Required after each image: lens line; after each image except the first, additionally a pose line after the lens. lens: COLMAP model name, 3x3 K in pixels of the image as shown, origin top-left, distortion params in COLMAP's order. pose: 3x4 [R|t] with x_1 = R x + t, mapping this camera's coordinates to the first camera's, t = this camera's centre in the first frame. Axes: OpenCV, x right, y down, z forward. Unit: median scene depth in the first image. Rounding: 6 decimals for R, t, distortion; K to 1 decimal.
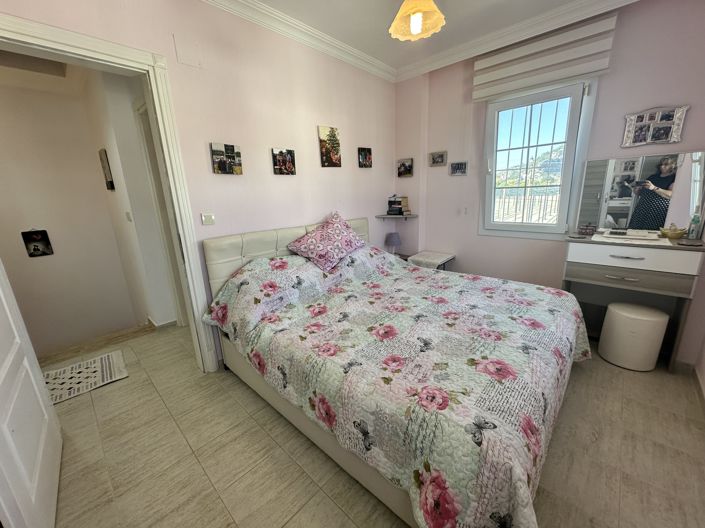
lens RADIAL K [[282.3, 0, 352.5], [0, 282.3, 264.0], [0, 0, 1]] dist [-0.001396, -0.000182]
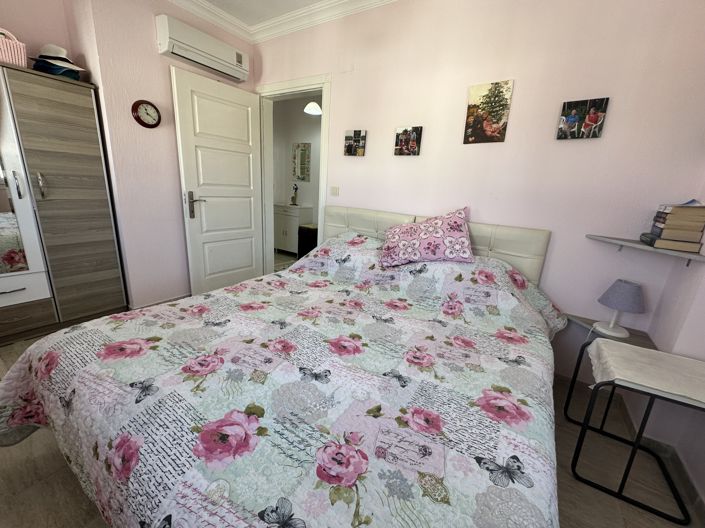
lens RADIAL K [[282.3, 0, 352.5], [0, 282.3, 264.0], [0, 0, 1]] dist [-0.001396, -0.000182]
pose [[0.181579, 0.307127, -0.934185, 0.706215], [-0.311241, 0.919090, 0.241667, -0.161090], [0.932823, 0.246875, 0.262478, 0.692160]]
